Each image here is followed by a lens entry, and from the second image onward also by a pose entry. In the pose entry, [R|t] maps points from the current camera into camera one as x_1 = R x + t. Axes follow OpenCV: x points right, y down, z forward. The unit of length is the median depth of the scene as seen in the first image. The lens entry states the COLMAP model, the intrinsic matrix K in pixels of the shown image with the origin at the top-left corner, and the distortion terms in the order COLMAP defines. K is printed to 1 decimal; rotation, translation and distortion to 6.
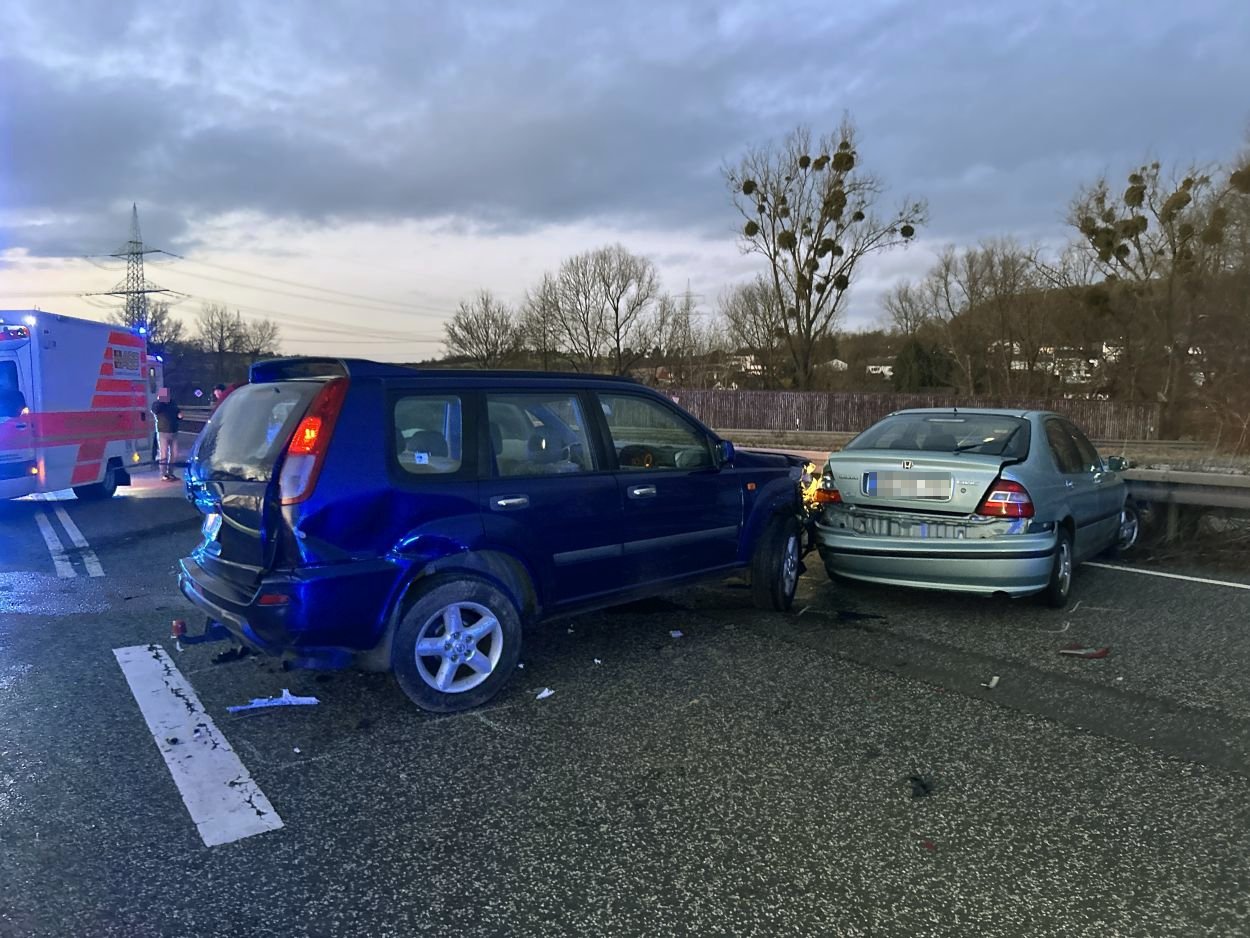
lens RADIAL K [[961.0, 0, 628.7], [0, 961.0, 462.0], [0, 0, 1]] dist [0.024469, -0.019627]
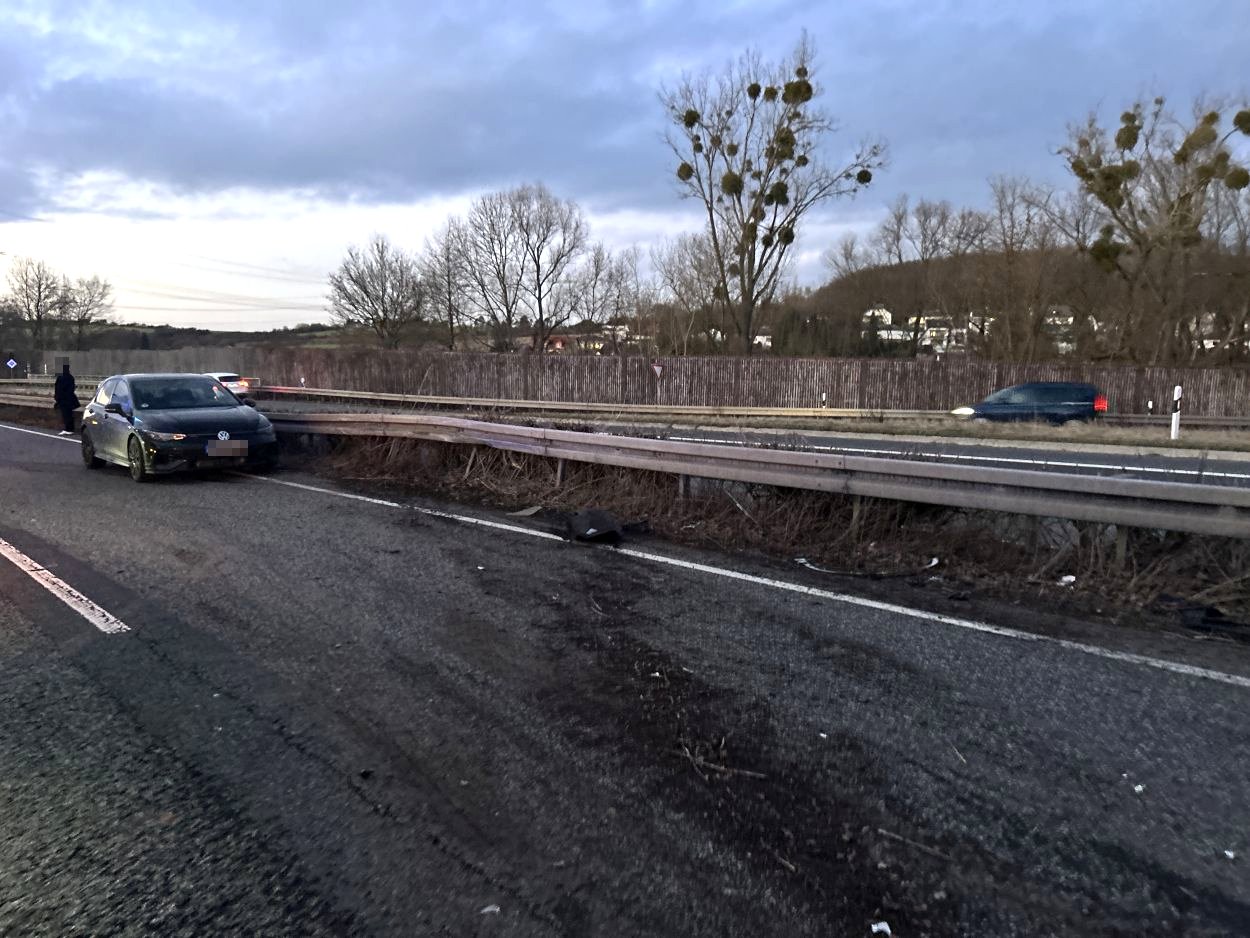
lens RADIAL K [[961.0, 0, 616.2], [0, 961.0, 472.5], [0, 0, 1]] dist [0.024469, -0.019627]
pose [[0.991639, -0.016754, 0.127951, -0.053168], [0.011486, 0.999060, 0.041801, -0.008959], [-0.128531, -0.039982, 0.990899, 0.146822]]
